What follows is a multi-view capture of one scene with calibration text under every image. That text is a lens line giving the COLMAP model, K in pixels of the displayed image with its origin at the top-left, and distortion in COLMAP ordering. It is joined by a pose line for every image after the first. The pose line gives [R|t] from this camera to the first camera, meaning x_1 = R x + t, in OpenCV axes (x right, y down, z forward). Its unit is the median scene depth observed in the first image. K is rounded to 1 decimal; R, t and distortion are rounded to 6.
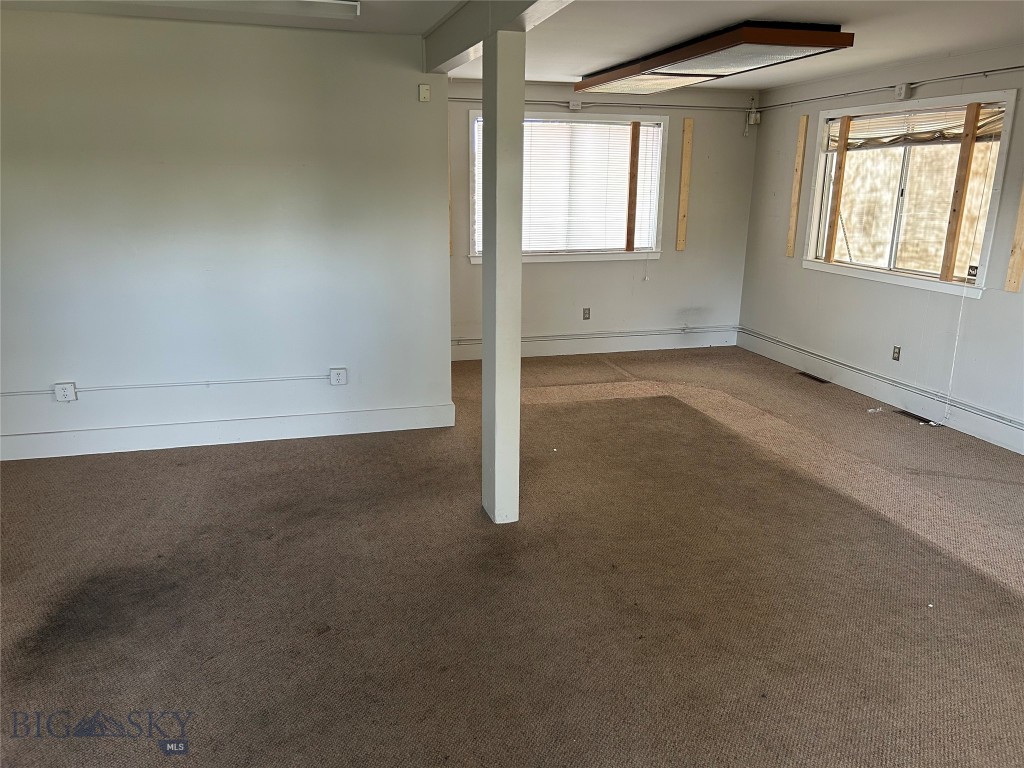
lens RADIAL K [[774.9, 0, 511.8], [0, 774.9, 389.1], [0, 0, 1]] dist [0.046711, -0.052043]
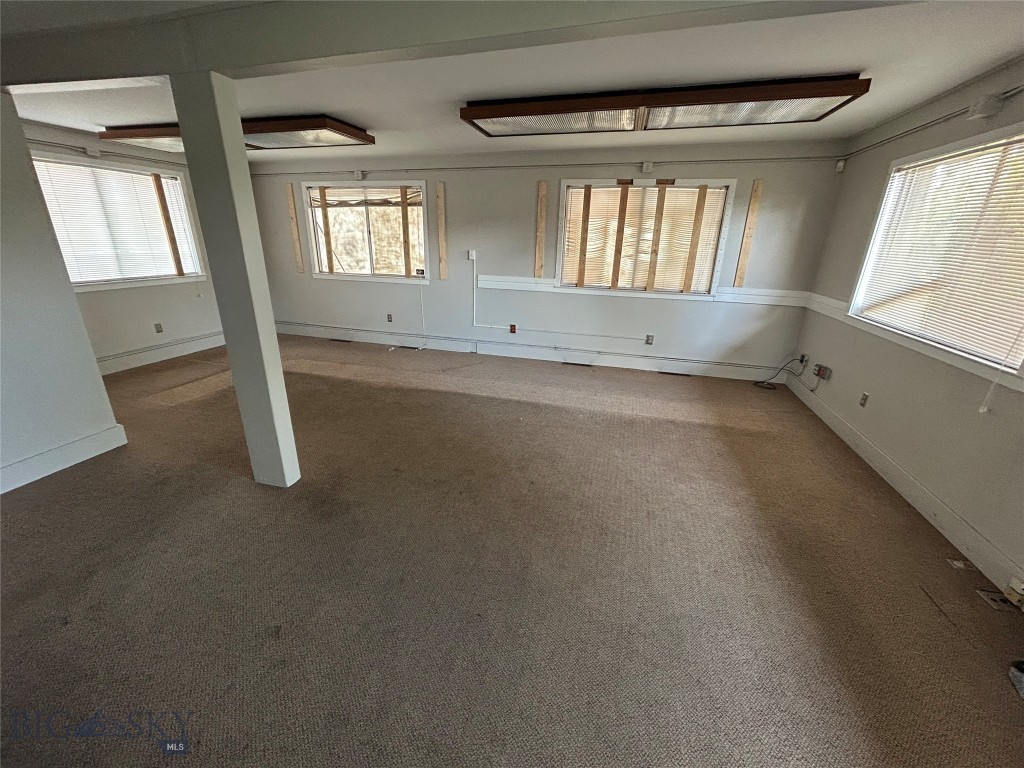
lens RADIAL K [[413.9, 0, 512.2], [0, 413.9, 382.0], [0, 0, 1]] dist [-0.001520, 0.001775]
pose [[0.520160, -0.280773, 0.806598, -0.225367], [0.207601, 0.957659, 0.199479, -0.036906], [-0.828454, 0.063690, 0.556425, 0.197528]]
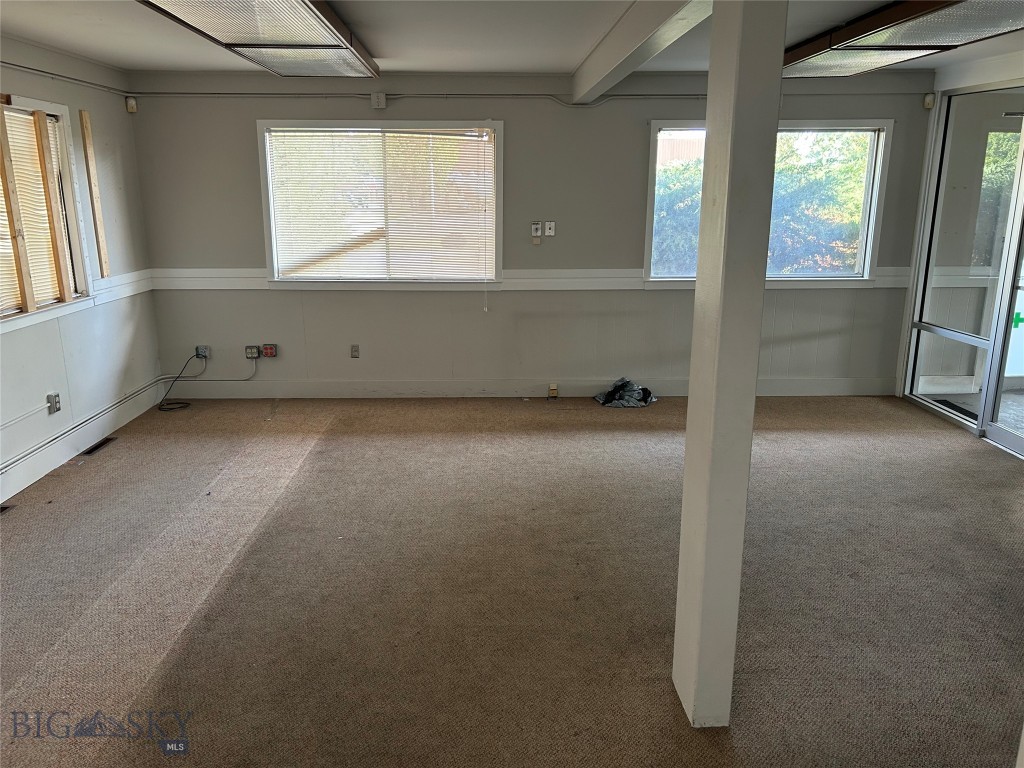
lens RADIAL K [[774.9, 0, 505.8], [0, 774.9, 386.5], [0, 0, 1]] dist [0.046711, -0.052043]
pose [[-0.967367, -0.071053, 0.243213, 0.001338], [0.057824, 0.872640, 0.484928, -0.282528], [-0.246693, 0.483167, -0.840055, 1.025801]]
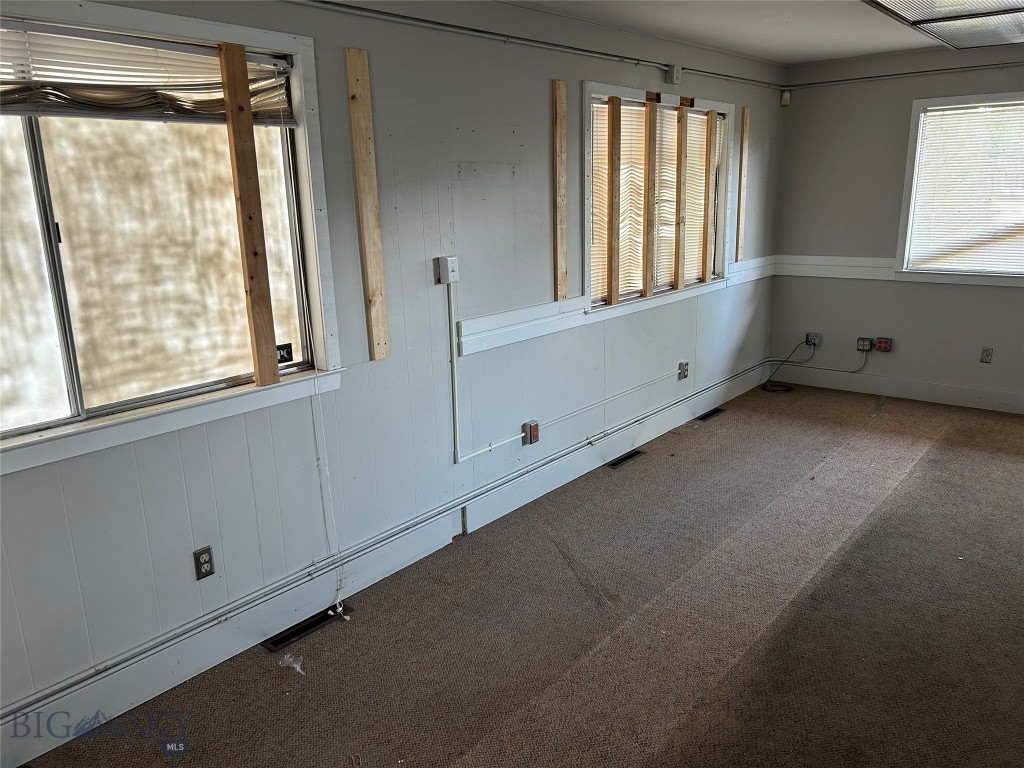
lens RADIAL K [[774.9, 0, 507.7], [0, 774.9, 386.4], [0, 0, 1]] dist [0.046711, -0.052043]
pose [[-0.568948, -0.197037, 0.798420, 0.034878], [0.236752, 0.890526, 0.388475, -0.289732], [-0.787558, 0.410049, -0.460014, 1.062765]]
